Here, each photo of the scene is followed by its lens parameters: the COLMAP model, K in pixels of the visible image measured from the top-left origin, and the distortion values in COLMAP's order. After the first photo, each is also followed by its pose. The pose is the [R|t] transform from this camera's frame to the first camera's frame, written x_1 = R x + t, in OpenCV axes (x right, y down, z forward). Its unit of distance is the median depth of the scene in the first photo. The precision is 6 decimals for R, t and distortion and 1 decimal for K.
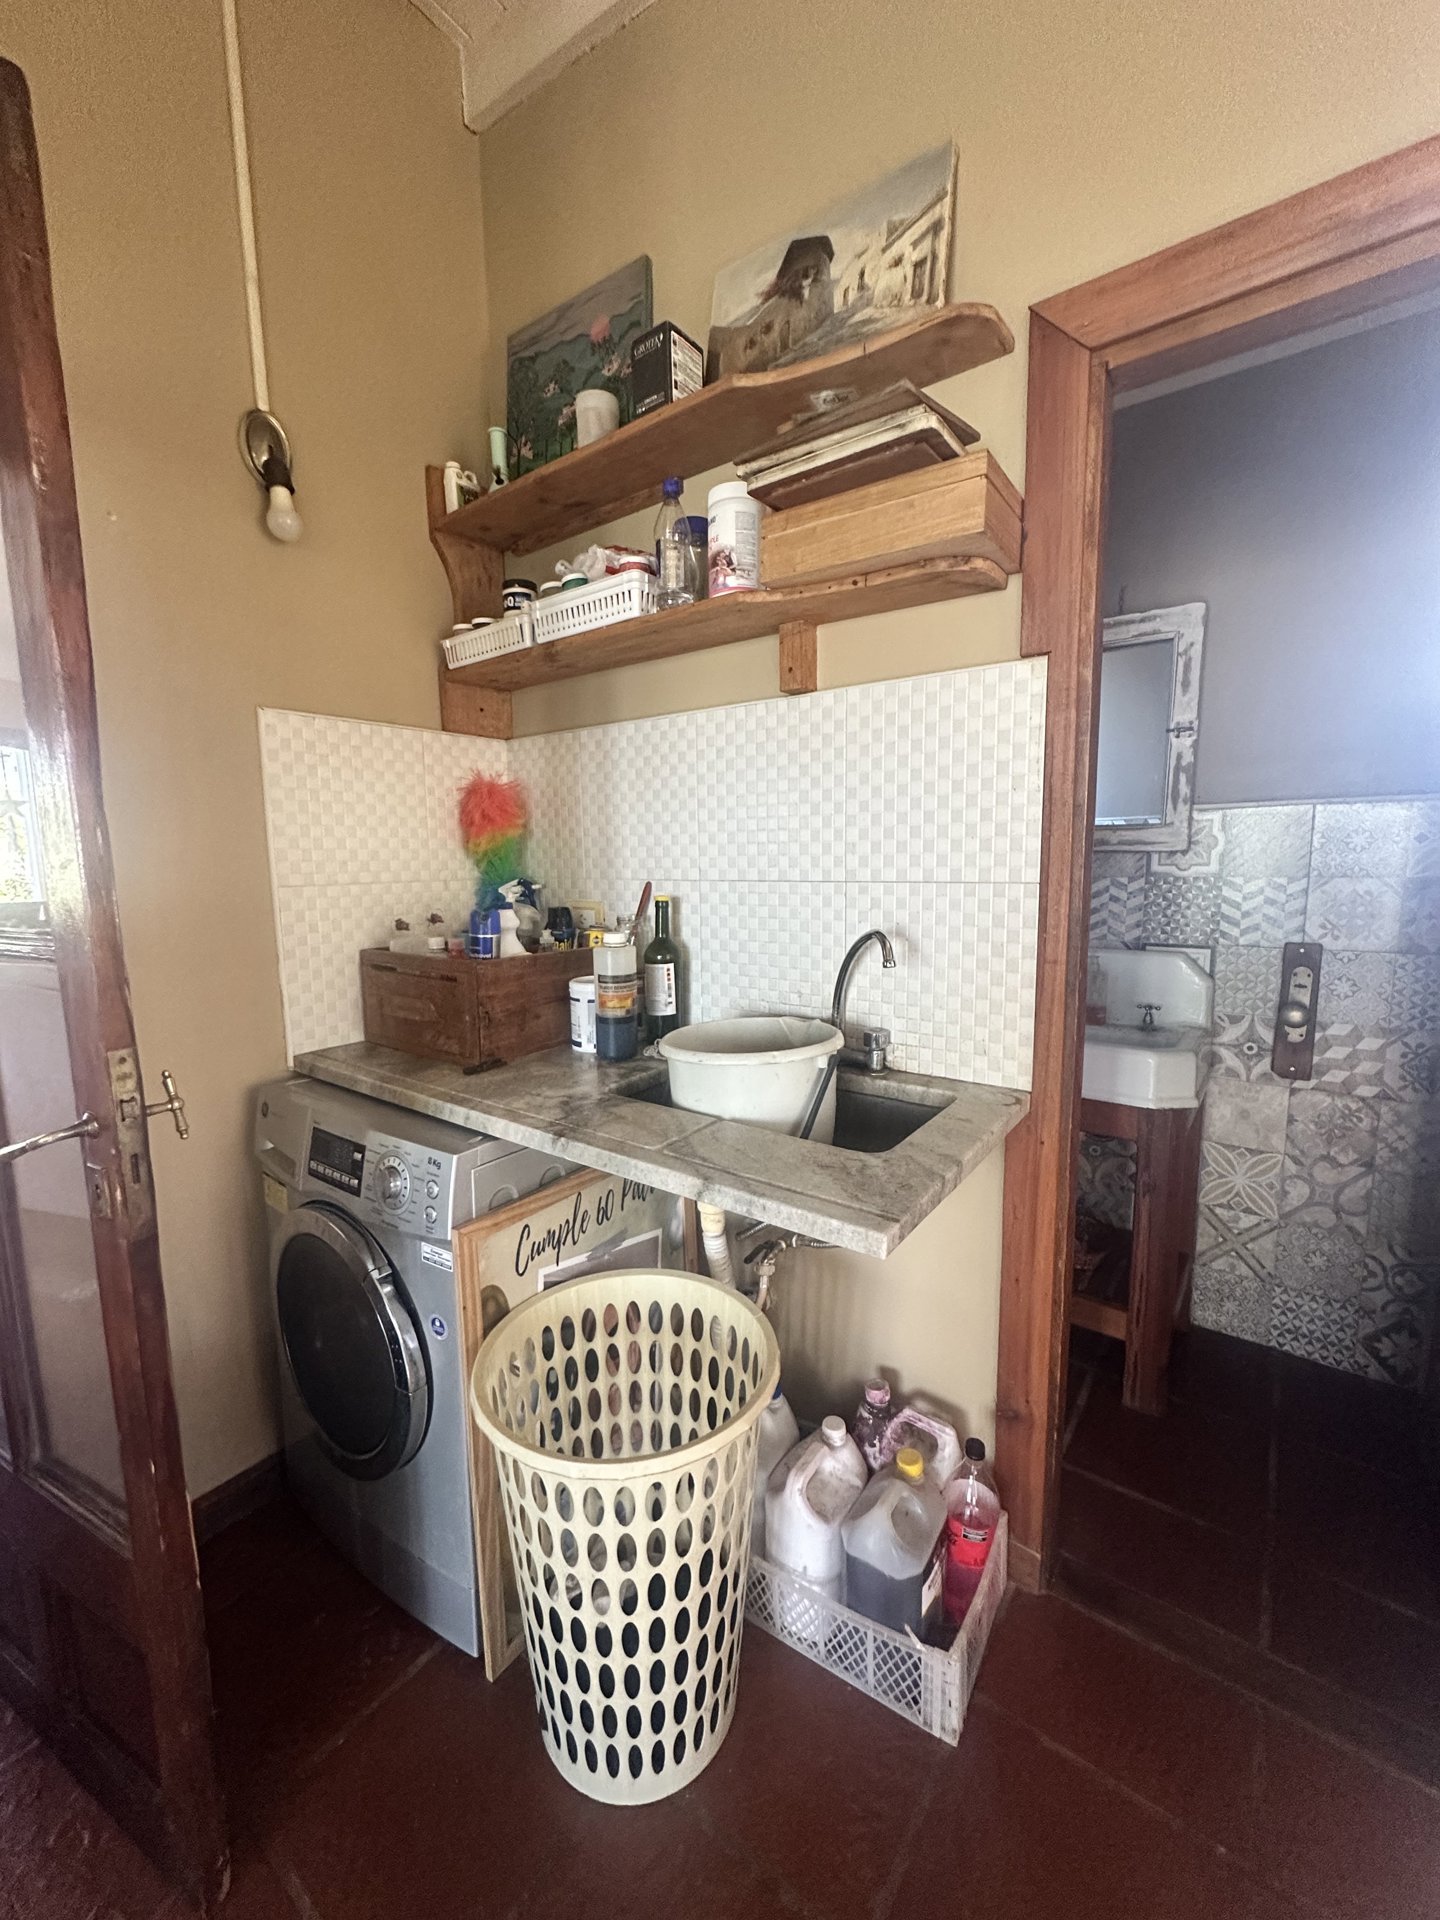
lens RADIAL K [[765.0, 0, 722.8], [0, 765.0, 954.2], [0, 0, 1]] dist [-0.002277, 0.000147]
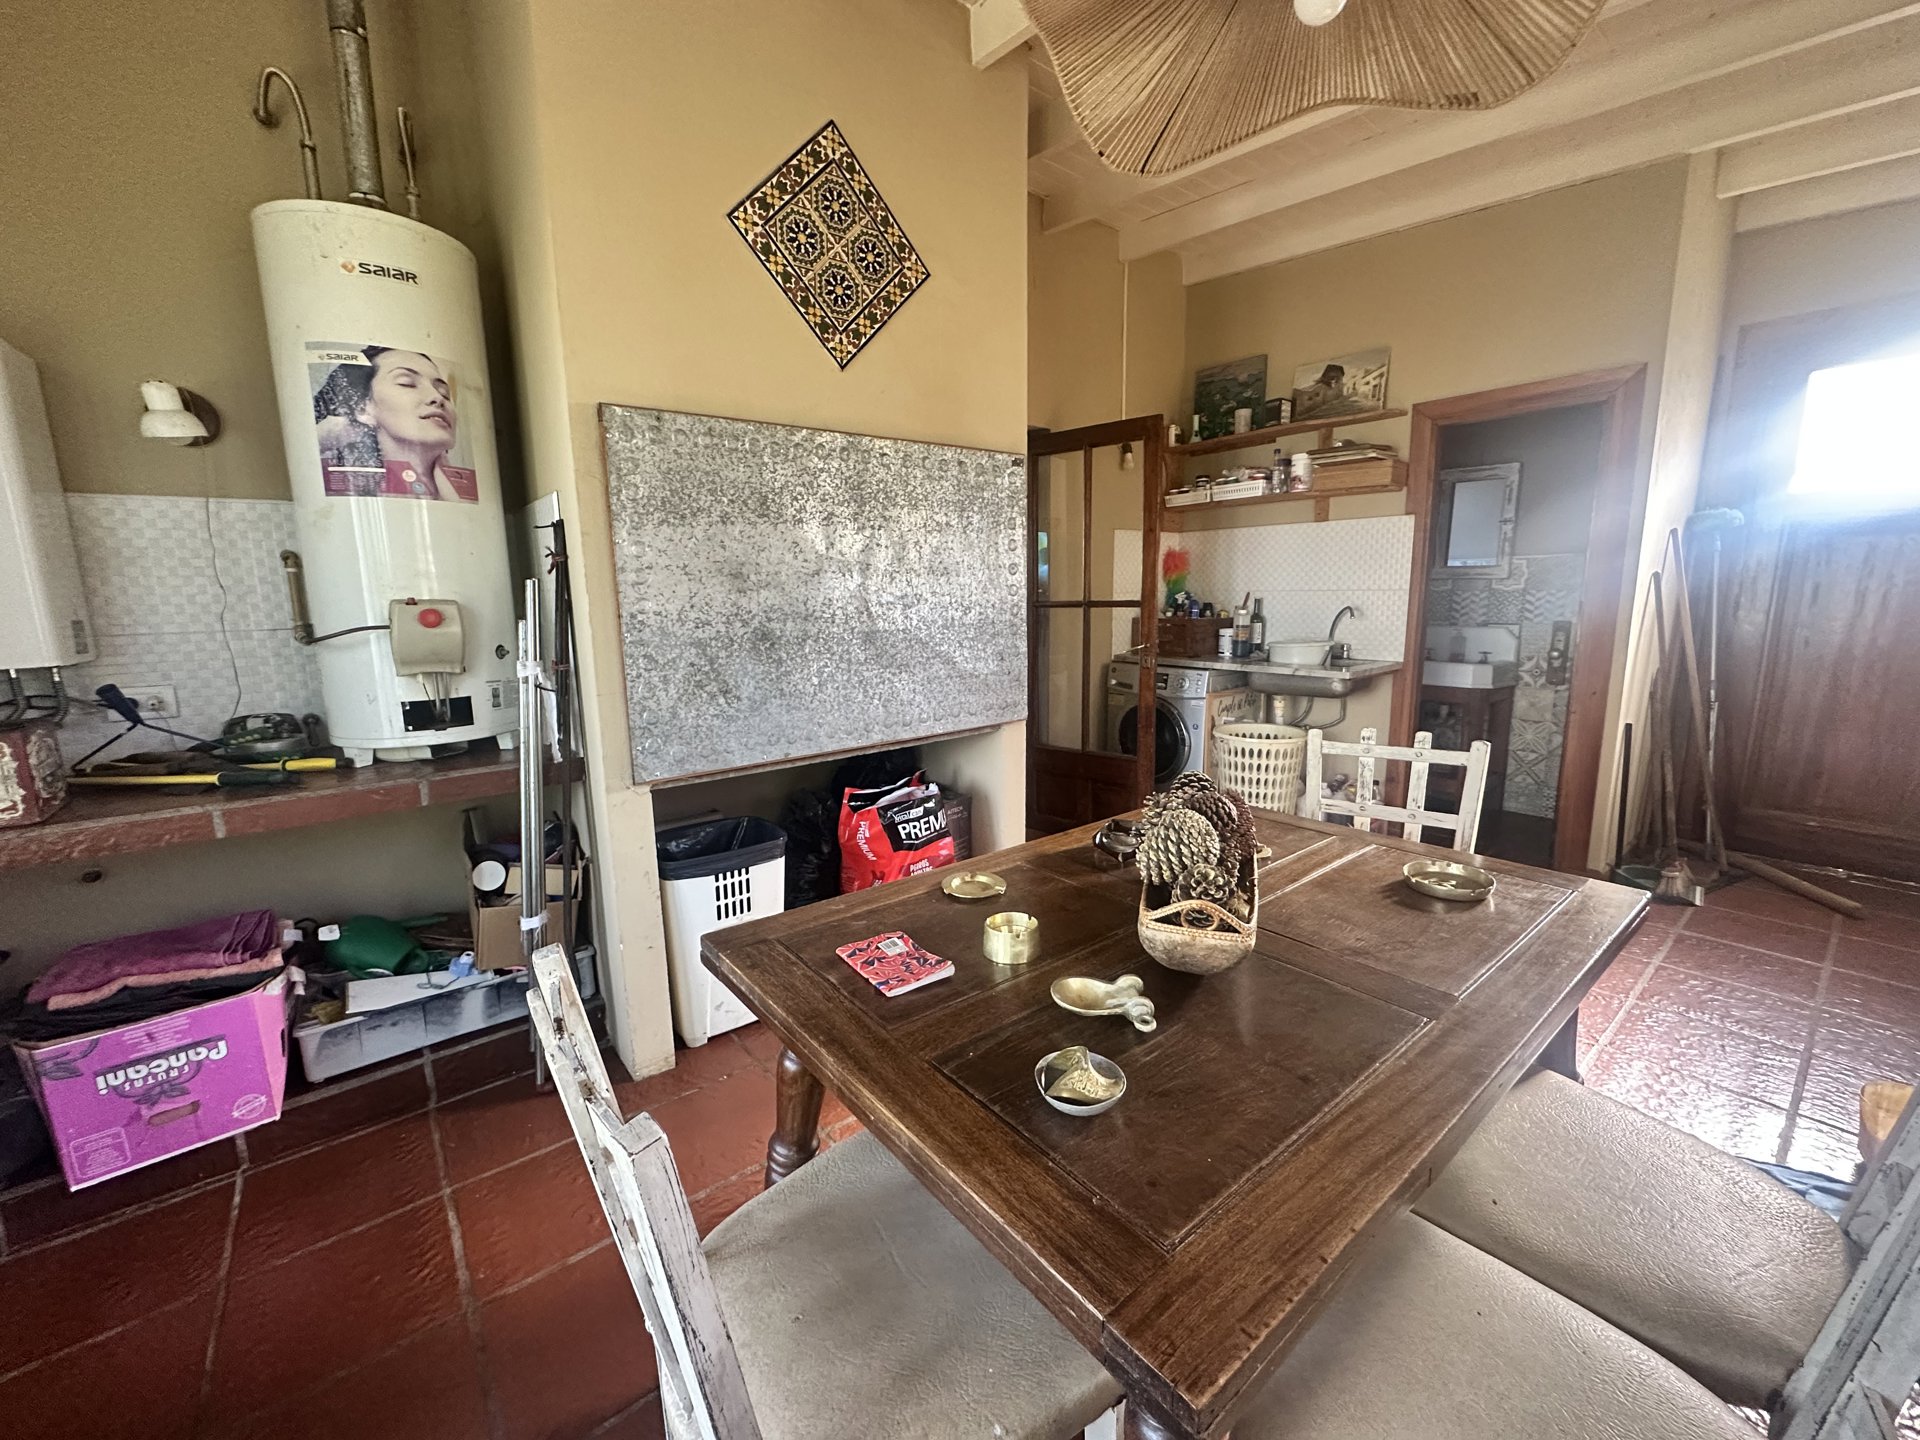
lens RADIAL K [[765.0, 0, 962.5], [0, 765.0, 717.7], [0, 0, 1]] dist [-0.002277, 0.000147]
pose [[0.968188, 0.038513, -0.247242, -0.321035], [-0.027227, 0.998432, 0.048910, 0.190762], [0.248738, -0.040622, 0.967719, -1.454905]]
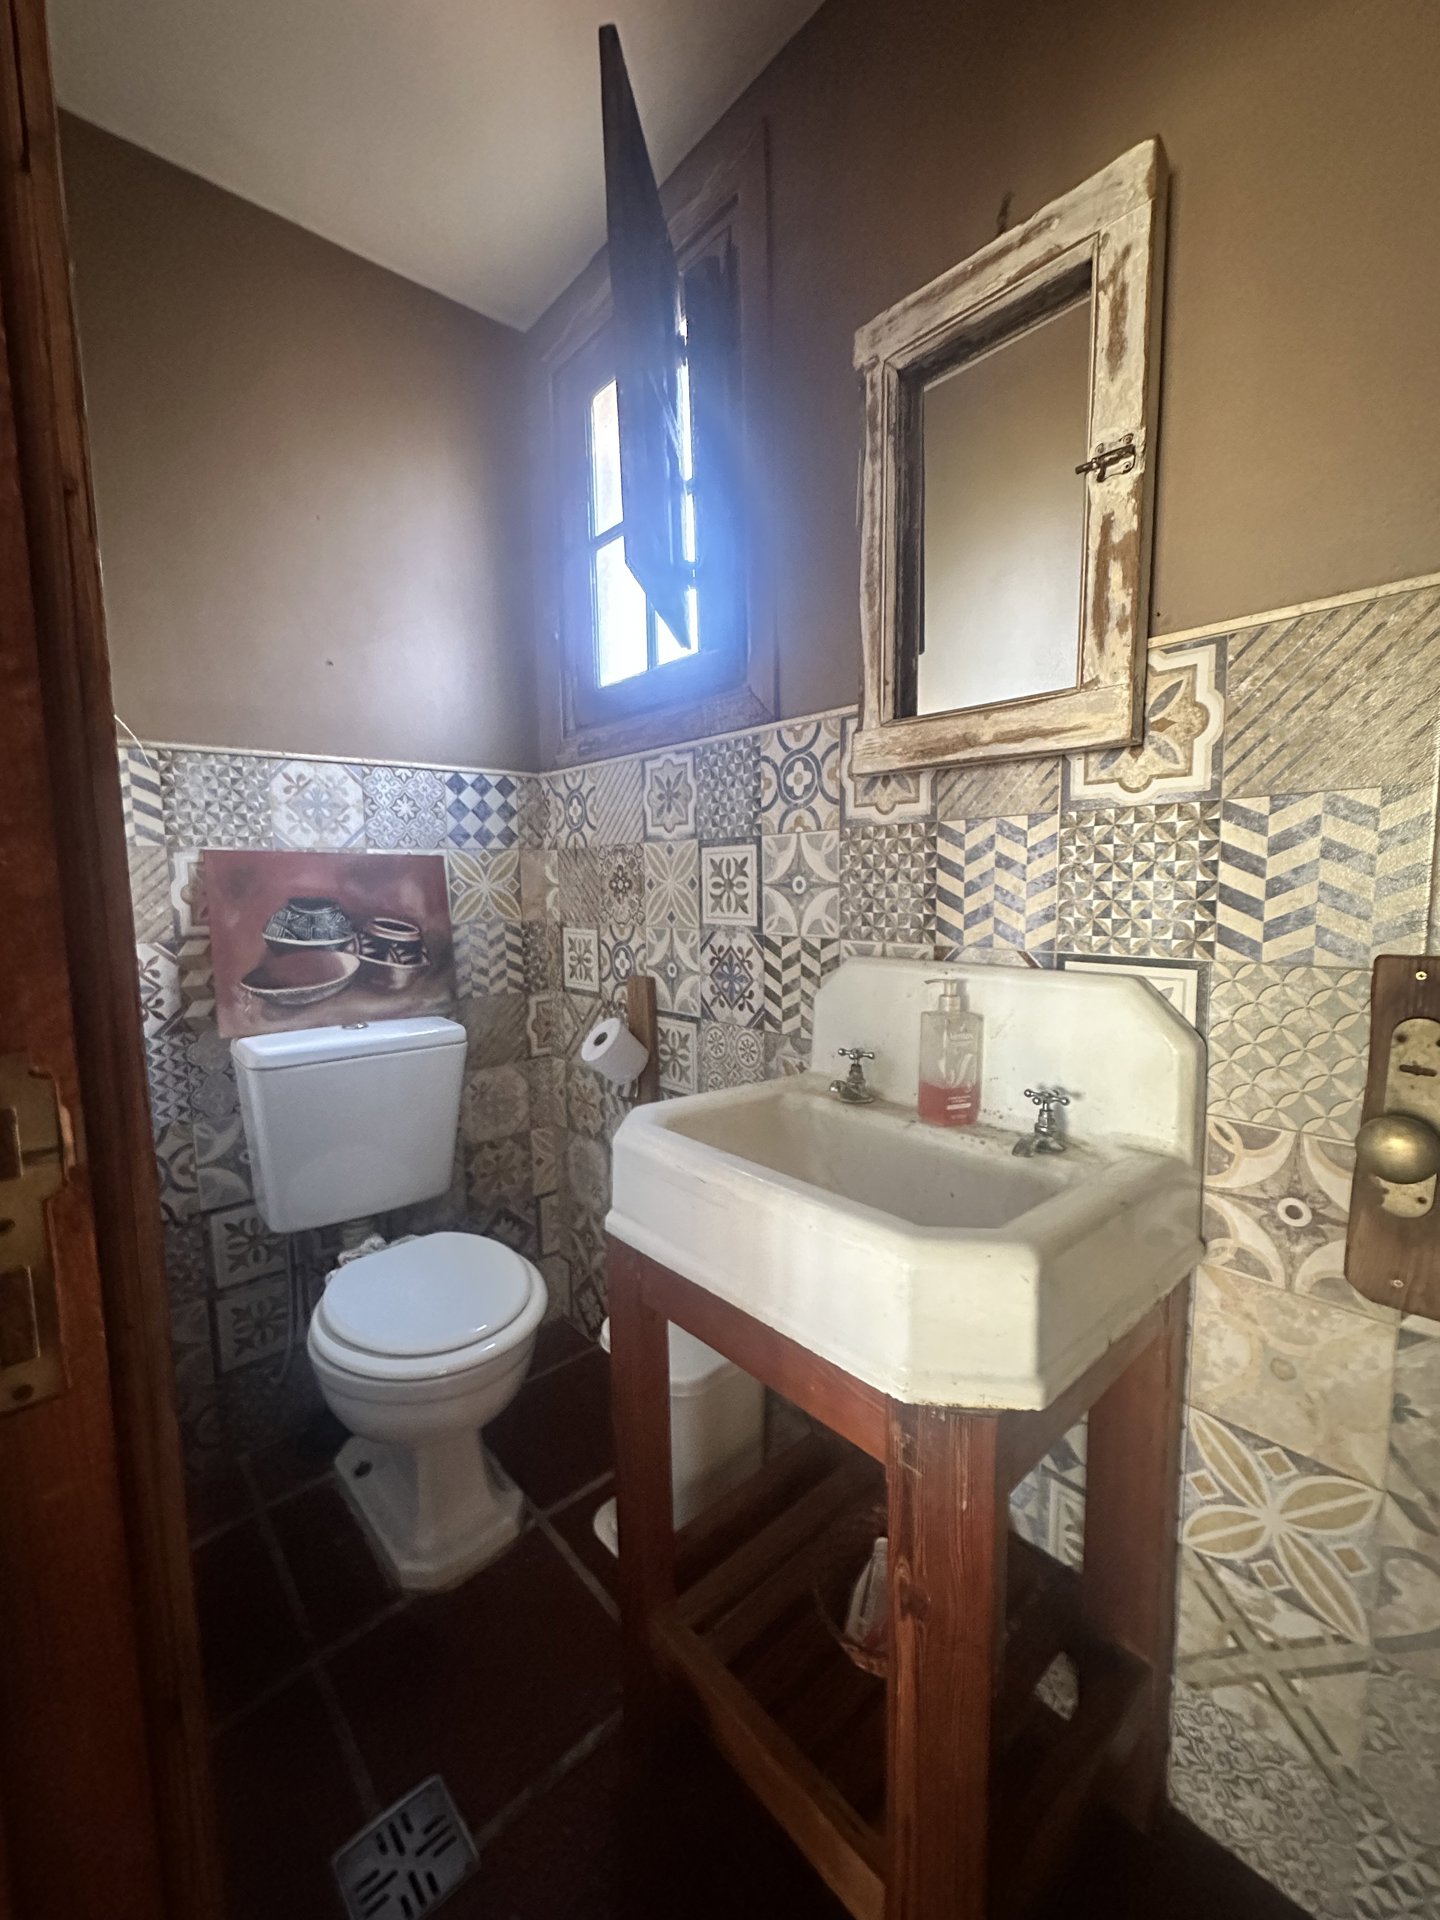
lens RADIAL K [[770.1, 0, 711.9], [0, 770.1, 954.4], [0, 0, 1]] dist [-0.003786, 0.000263]
pose [[0.978296, 0.020506, -0.206193, 0.471074], [-0.026384, 0.999319, -0.025798, 0.003227], [0.205524, 0.030679, 0.978171, 0.531722]]
